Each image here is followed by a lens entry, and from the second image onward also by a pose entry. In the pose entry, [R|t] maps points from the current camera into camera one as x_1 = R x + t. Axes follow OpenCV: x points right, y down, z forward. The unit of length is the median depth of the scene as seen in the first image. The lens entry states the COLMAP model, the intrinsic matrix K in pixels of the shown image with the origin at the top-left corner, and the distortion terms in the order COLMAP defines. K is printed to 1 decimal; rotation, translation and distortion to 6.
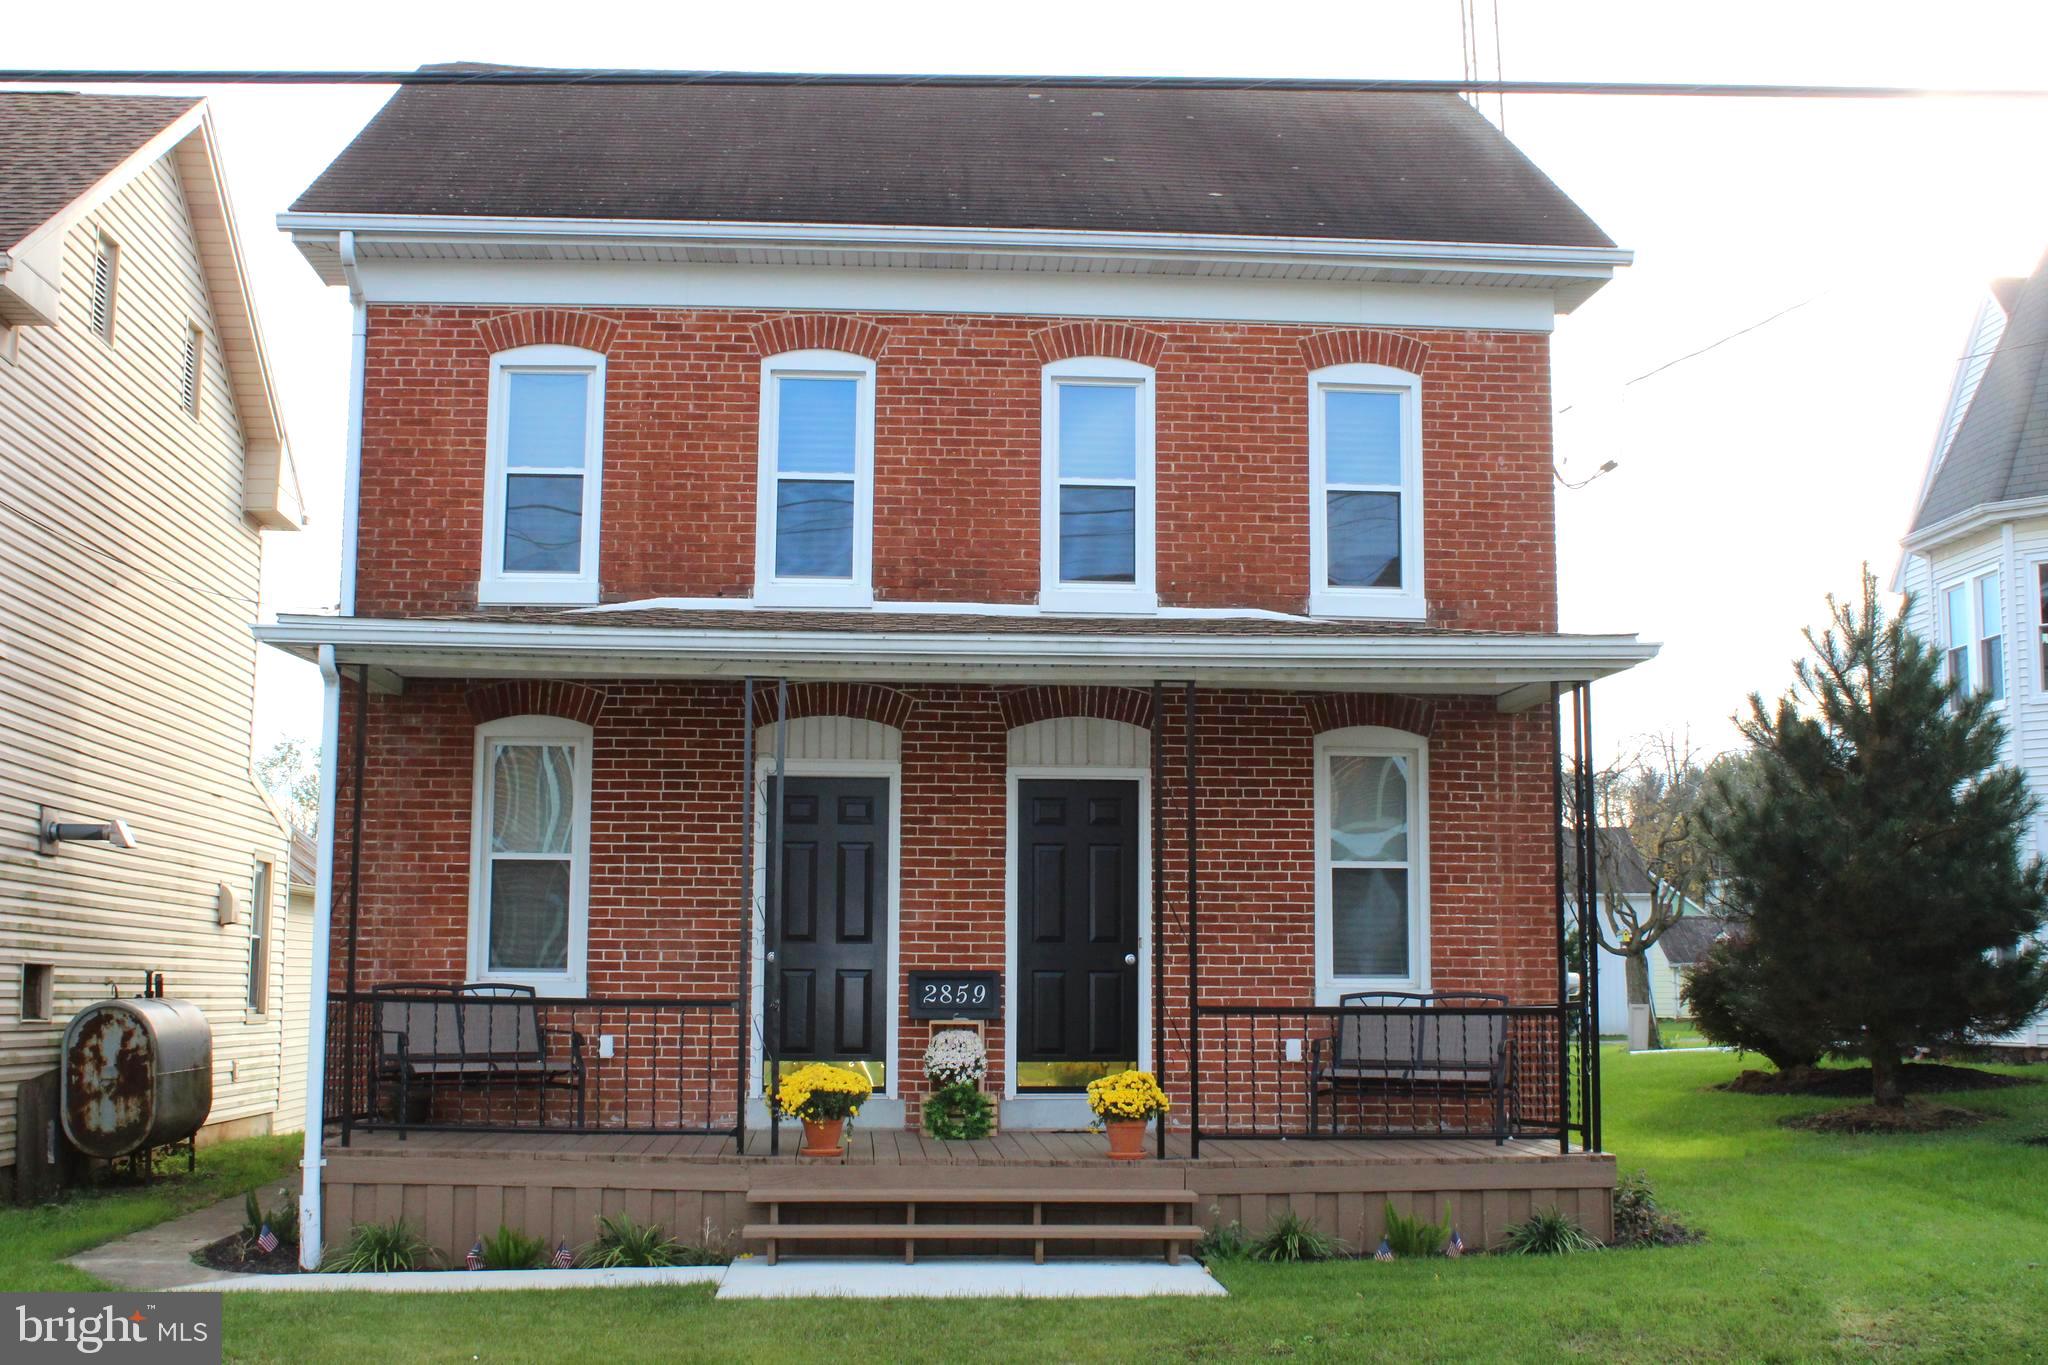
lens RADIAL K [[2373.2, 0, 1022.3], [0, 2373.2, 678.2], [0, 0, 1]] dist [-0.032504, 0.000000]
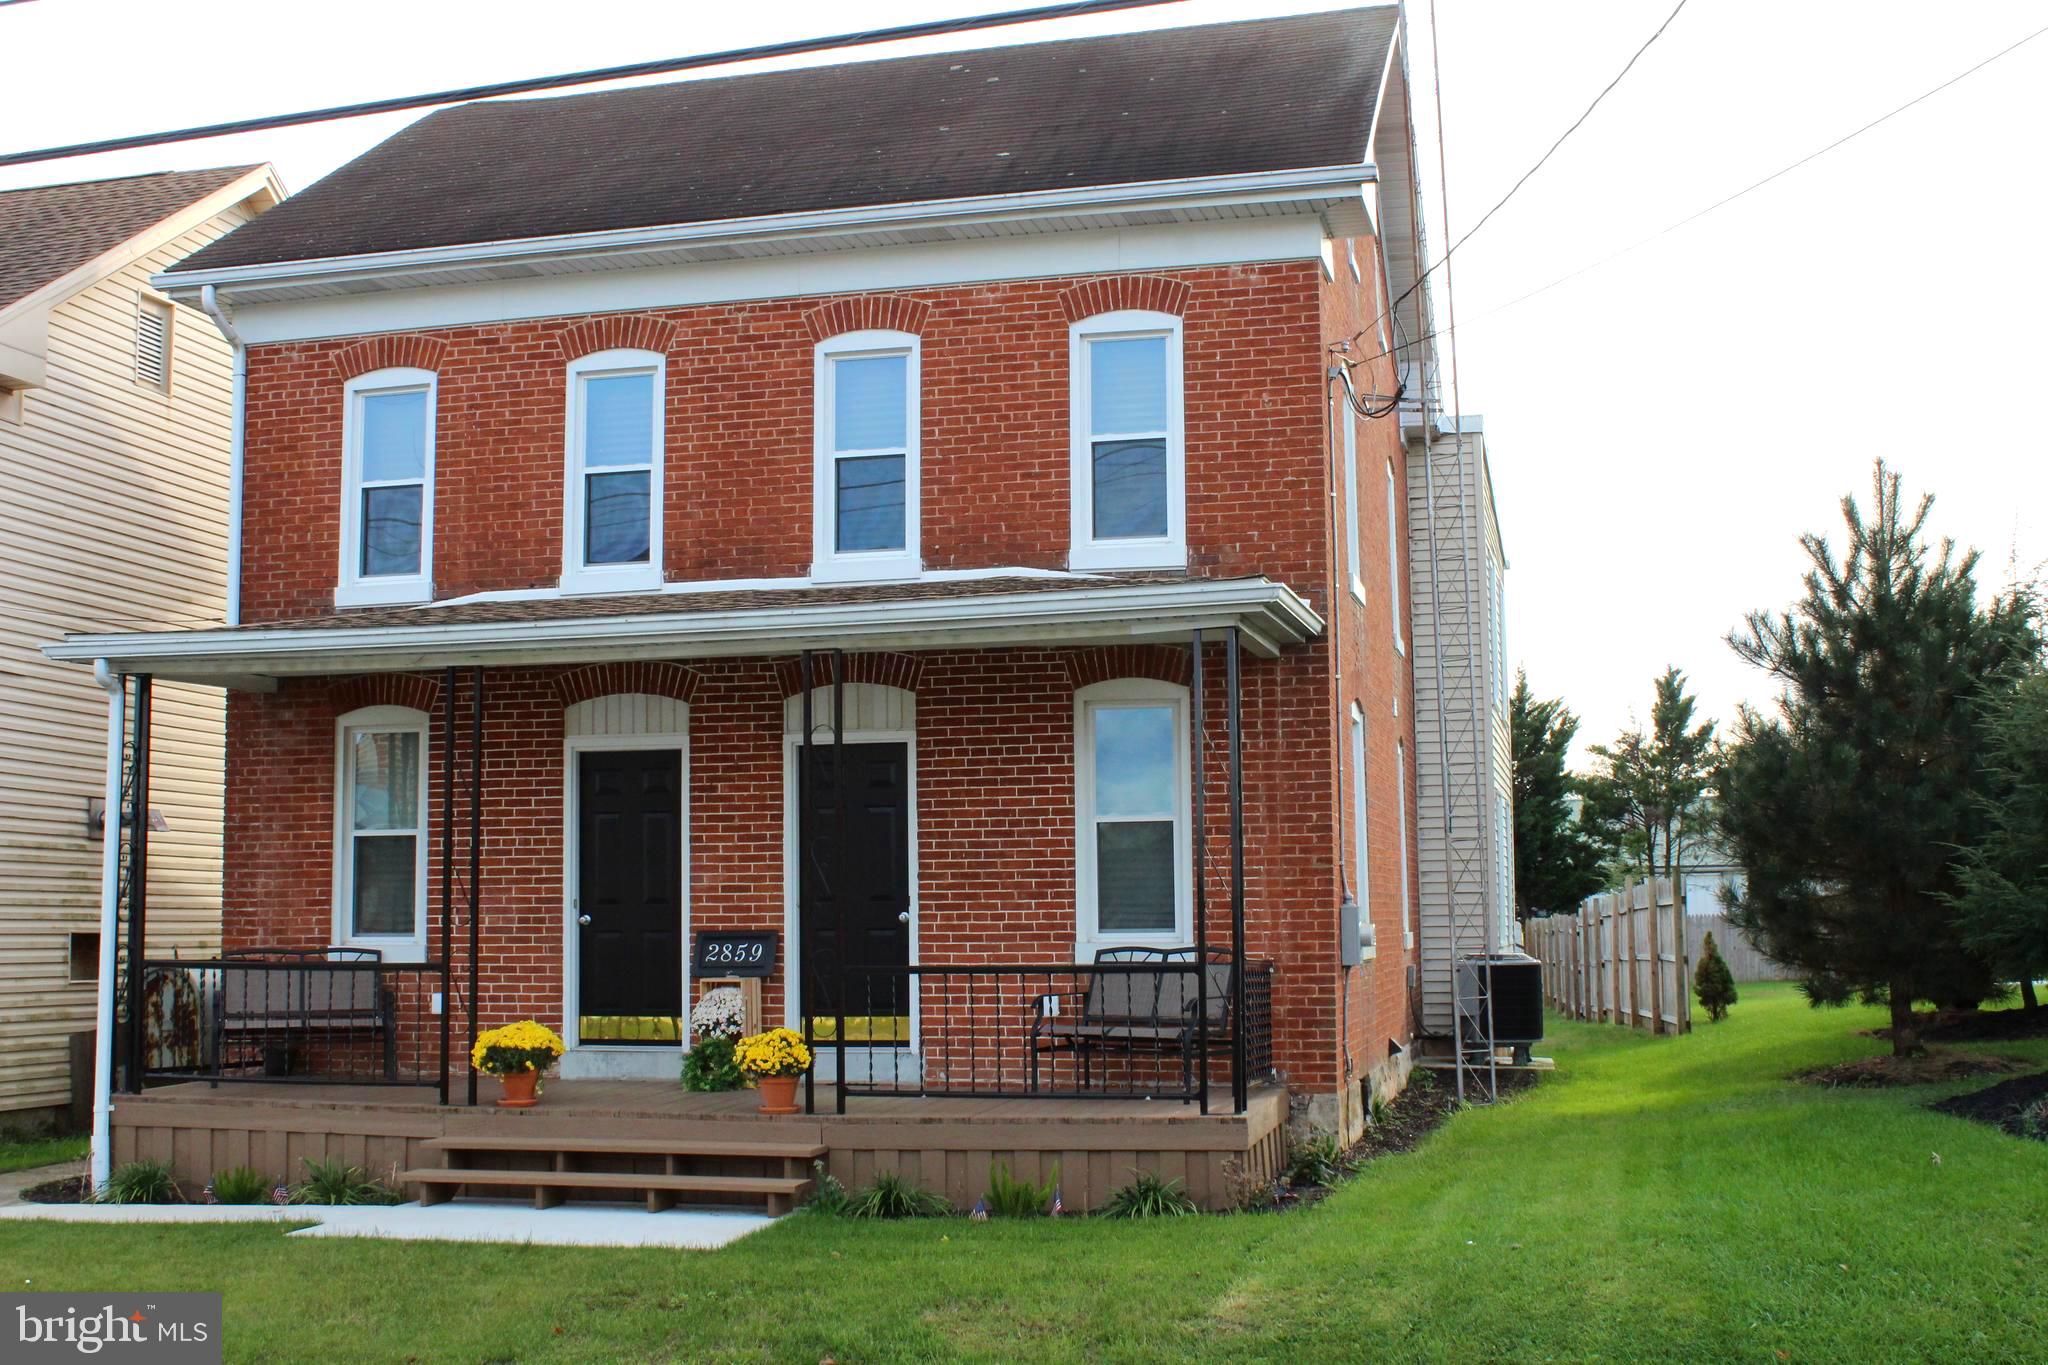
lens RADIAL K [[2282.8, 0, 1024.9], [0, 2282.8, 689.4], [0, 0, 1]] dist [-0.024724, 0.000000]
pose [[0.947360, -0.046064, -0.316841, 0.410754], [0.054661, 0.998337, 0.018293, 0.005086], [0.315471, -0.034649, 0.948302, 0.084689]]
